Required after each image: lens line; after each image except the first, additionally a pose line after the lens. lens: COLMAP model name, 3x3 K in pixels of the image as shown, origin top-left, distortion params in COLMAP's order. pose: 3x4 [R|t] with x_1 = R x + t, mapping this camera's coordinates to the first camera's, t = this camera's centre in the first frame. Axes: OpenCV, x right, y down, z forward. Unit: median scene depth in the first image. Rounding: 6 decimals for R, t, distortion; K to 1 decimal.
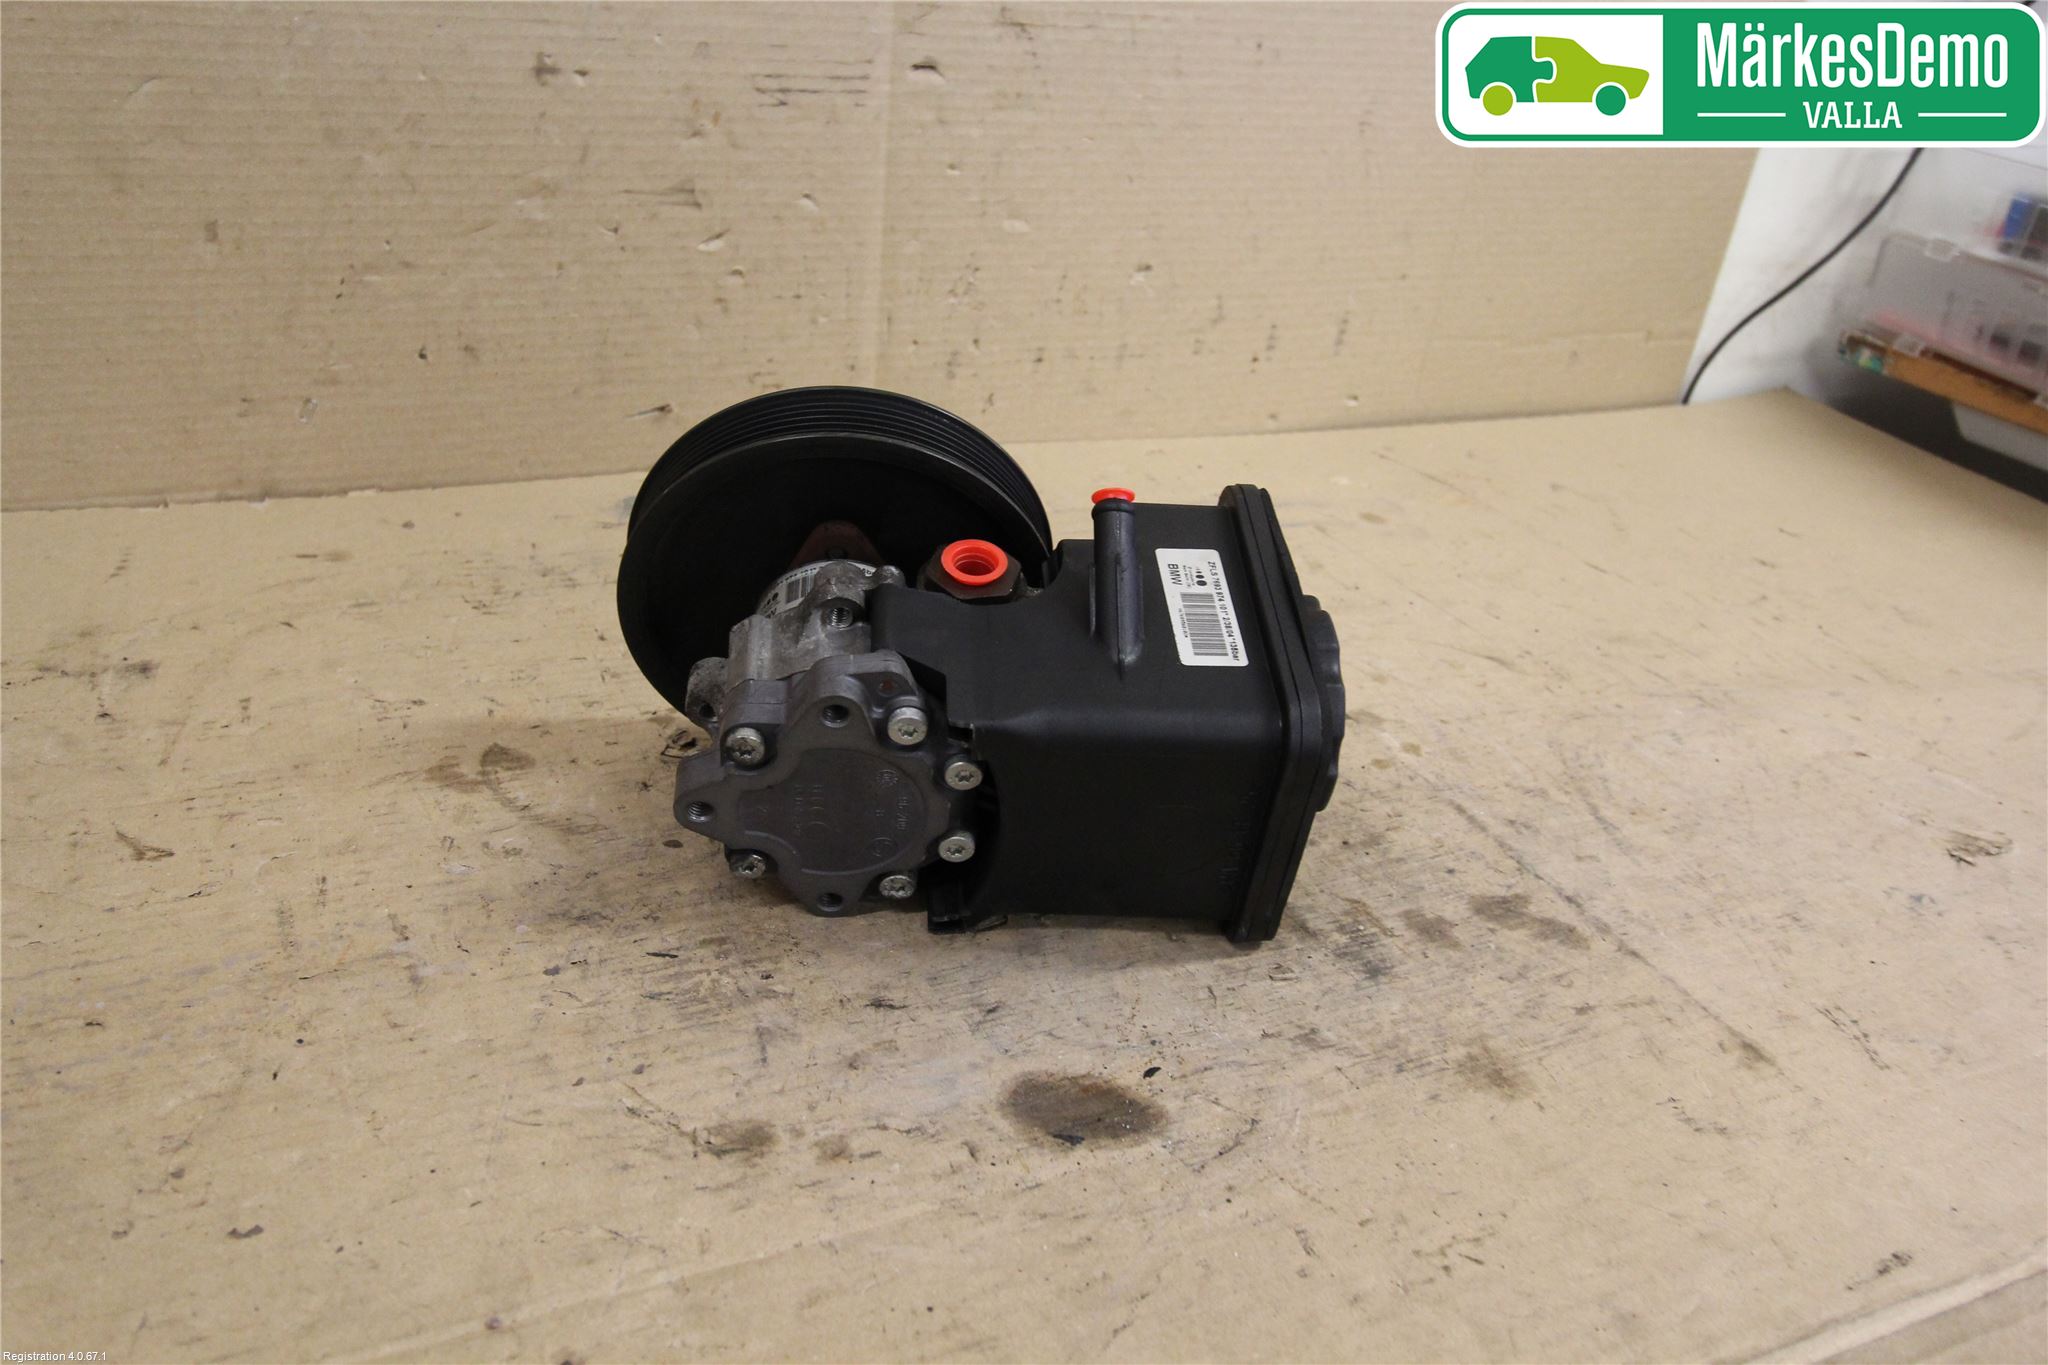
lens RADIAL K [[1625.2, 0, 1021.3], [0, 1625.2, 632.0], [0, 0, 1]] dist [0.019101, -0.006958]
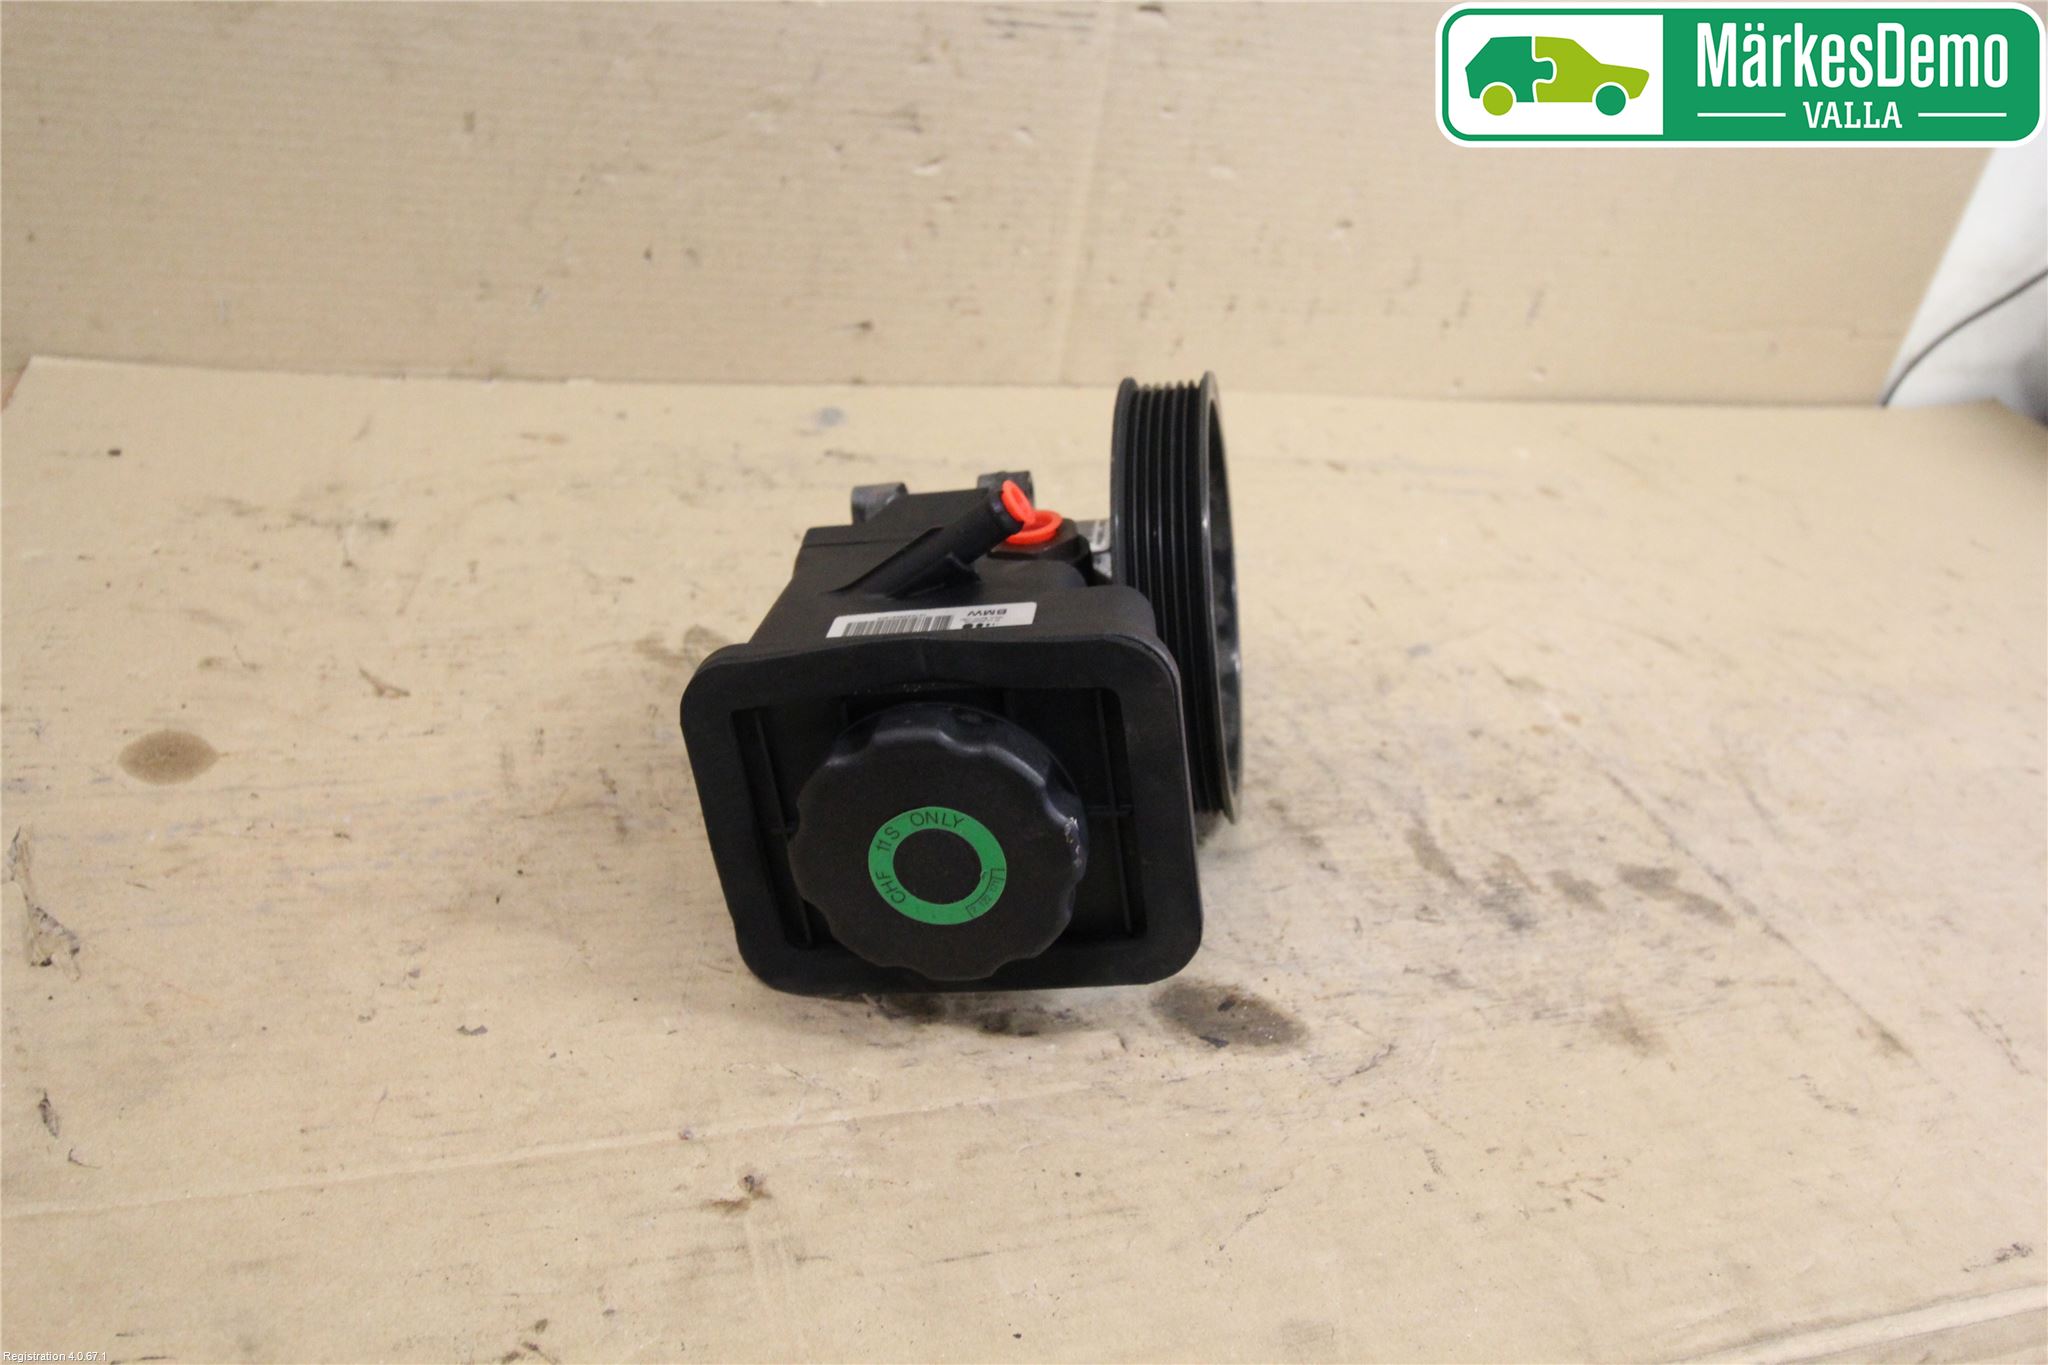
lens RADIAL K [[1625.2, 0, 1021.3], [0, 1625.2, 632.0], [0, 0, 1]] dist [0.019101, -0.006958]
pose [[0.991987, 0.096958, -0.080997, -0.027288], [-0.094208, 0.994860, 0.037119, 0.014296], [0.084179, -0.029191, 0.996023, -0.045298]]
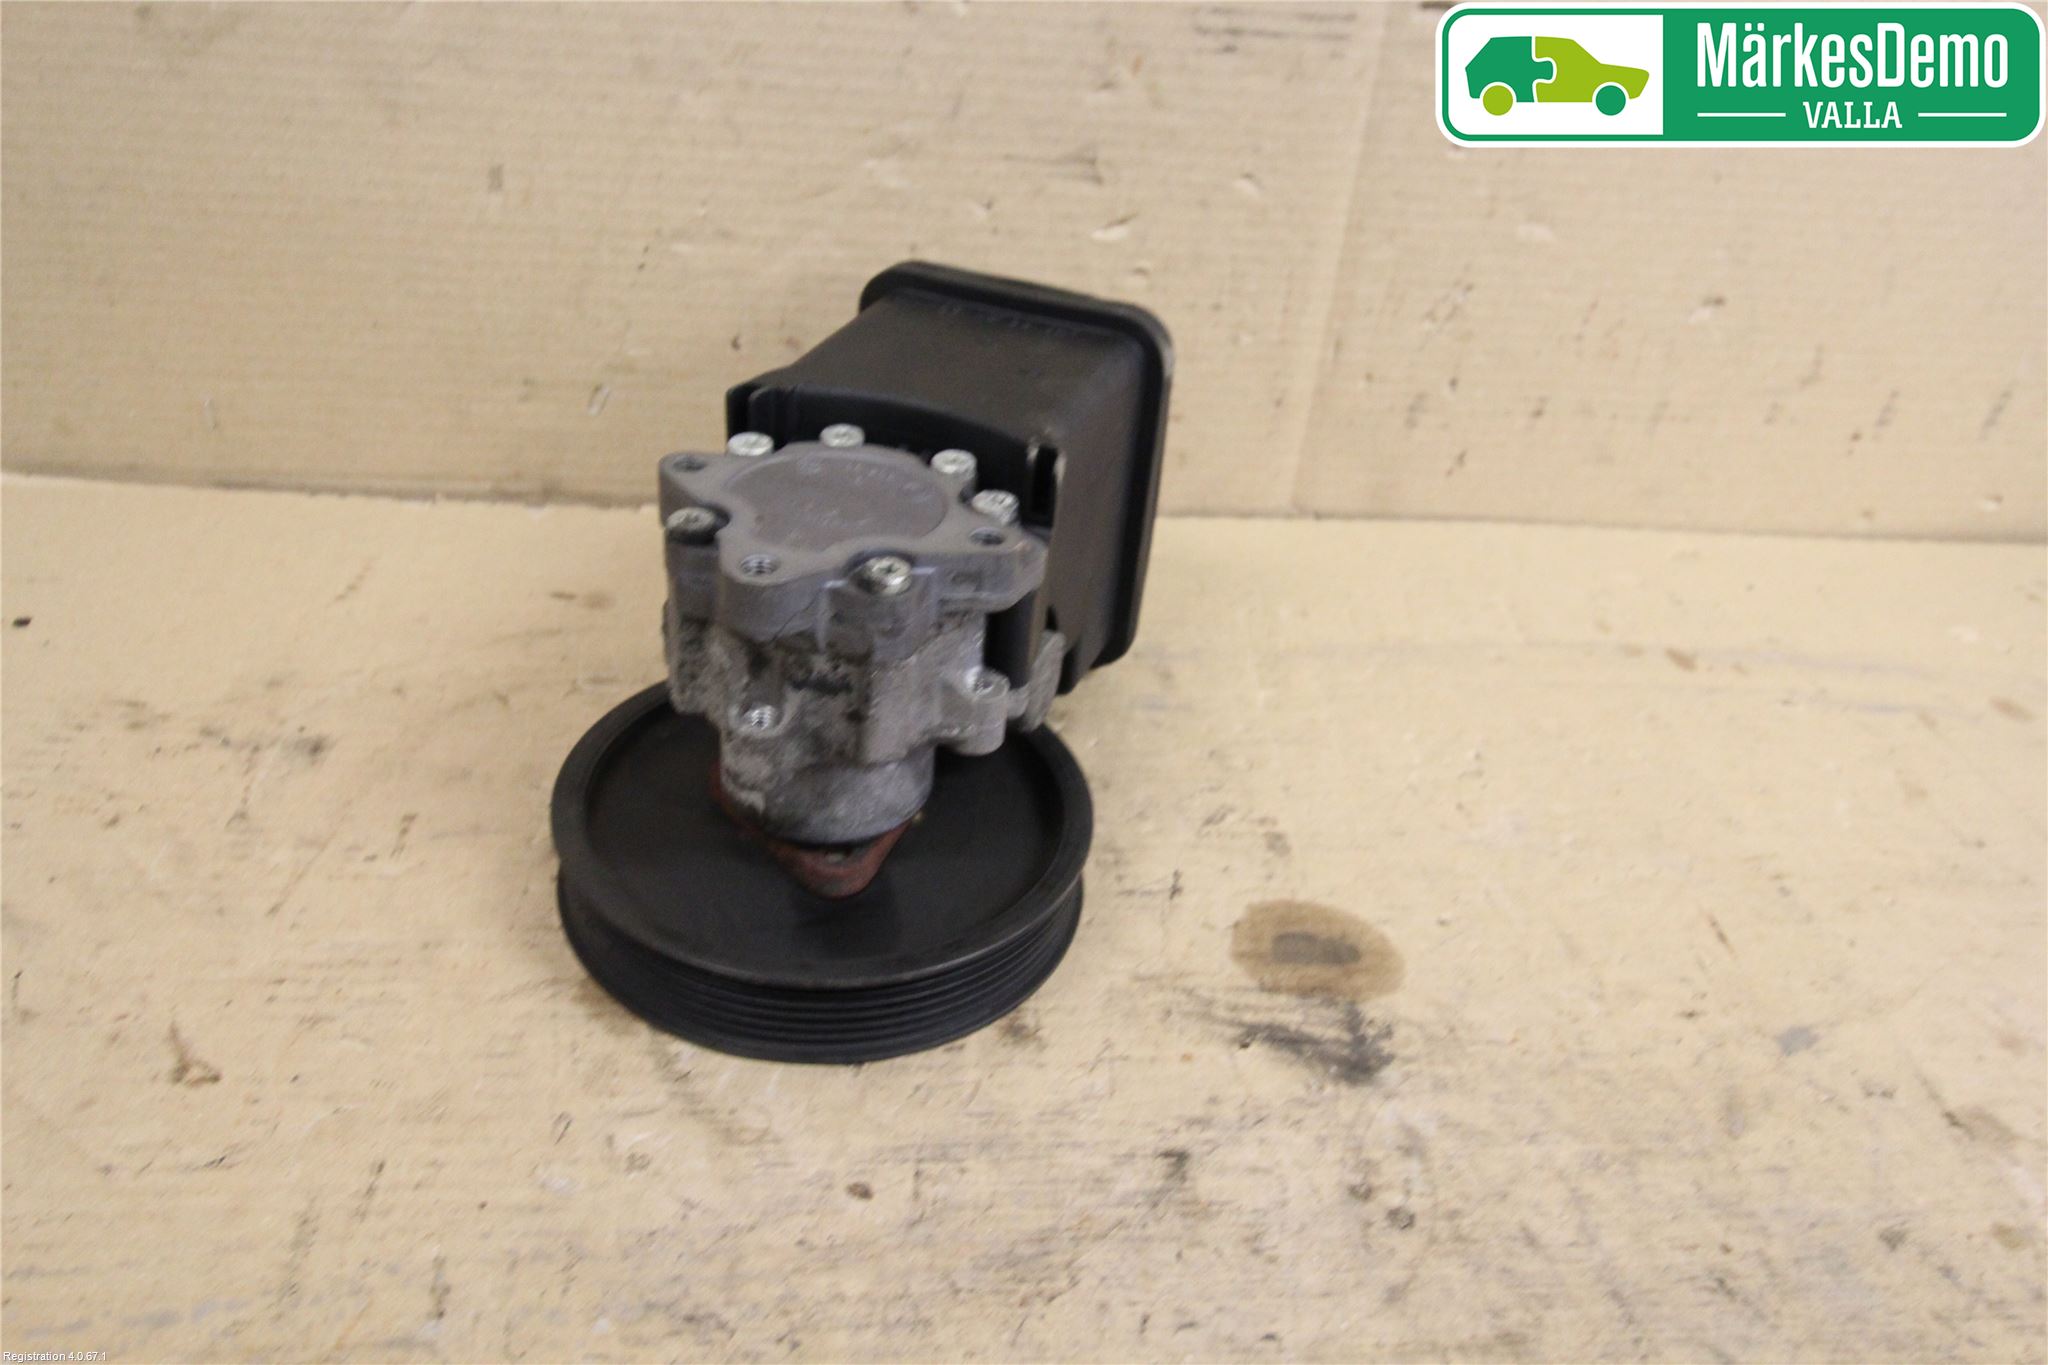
lens RADIAL K [[1625.2, 0, 1021.3], [0, 1625.2, 632.0], [0, 0, 1]] dist [0.019101, -0.006958]
pose [[0.953193, 0.154514, -0.259900, -0.008139], [-0.135259, 0.986667, 0.090519, -0.167490], [0.270421, -0.051128, 0.961384, 0.362607]]
